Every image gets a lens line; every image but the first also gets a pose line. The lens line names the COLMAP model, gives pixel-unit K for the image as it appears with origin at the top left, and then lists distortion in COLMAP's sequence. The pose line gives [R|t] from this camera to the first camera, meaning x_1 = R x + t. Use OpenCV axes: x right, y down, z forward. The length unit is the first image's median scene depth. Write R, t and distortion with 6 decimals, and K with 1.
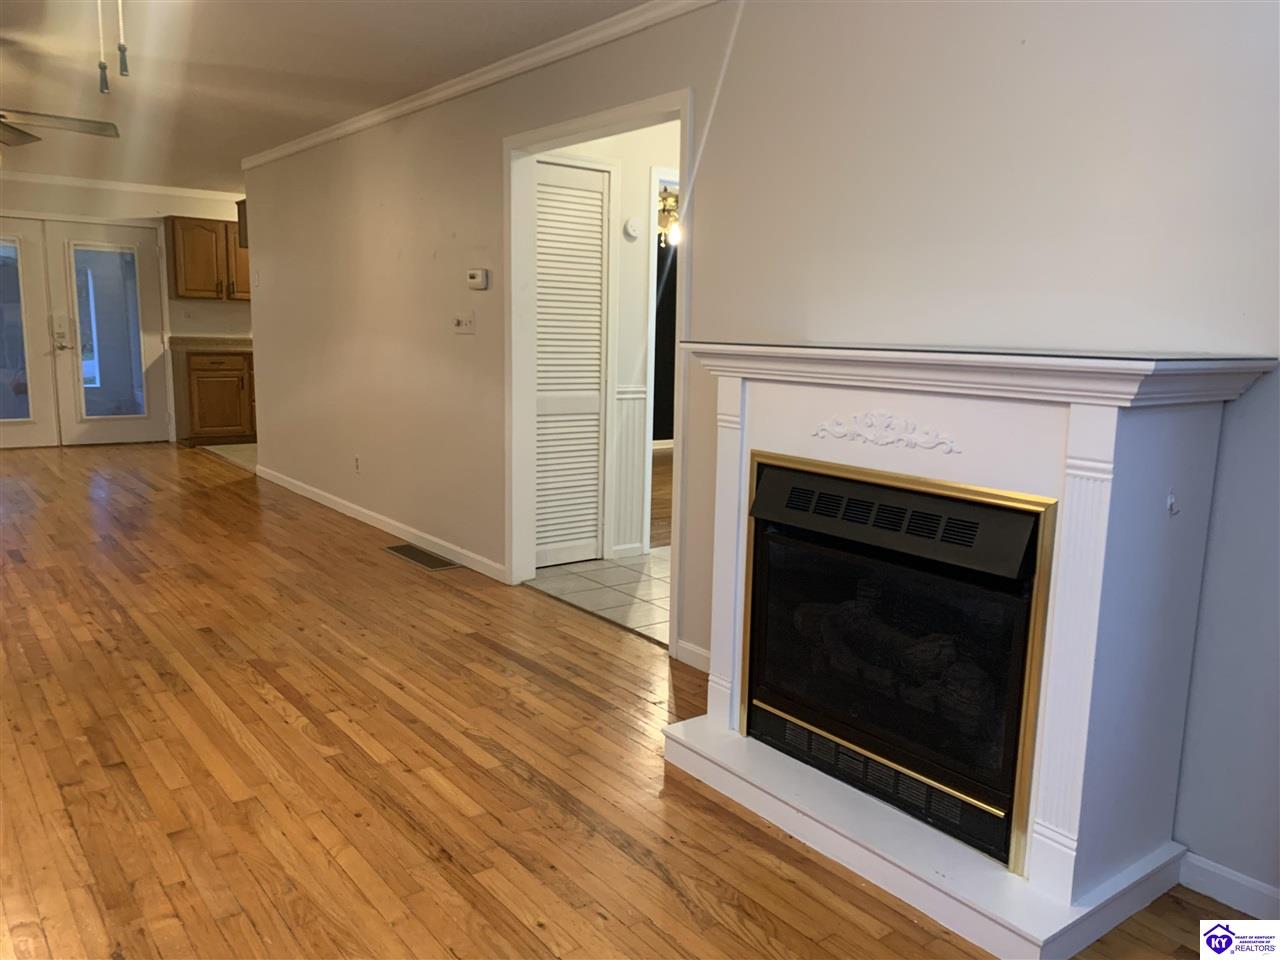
lens RADIAL K [[984.2, 0, 656.0], [0, 984.2, 500.3], [0, 0, 1]] dist [0.031262, -0.024634]
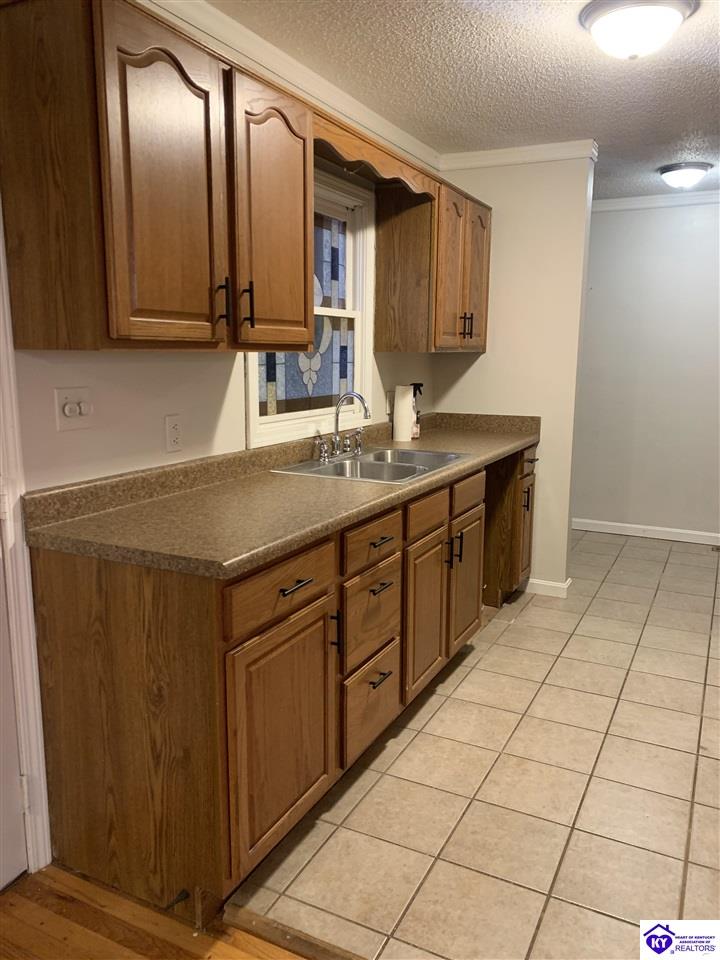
lens RADIAL K [[738.1, 0, 363.2], [0, 738.1, 490.0], [0, 0, 1]] dist [0.031262, -0.024634]
pose [[0.908259, -0.095257, 0.407420, -0.601028], [0.086874, 0.995453, 0.039076, -0.204343], [-0.409290, -0.000097, 0.912404, 0.969247]]
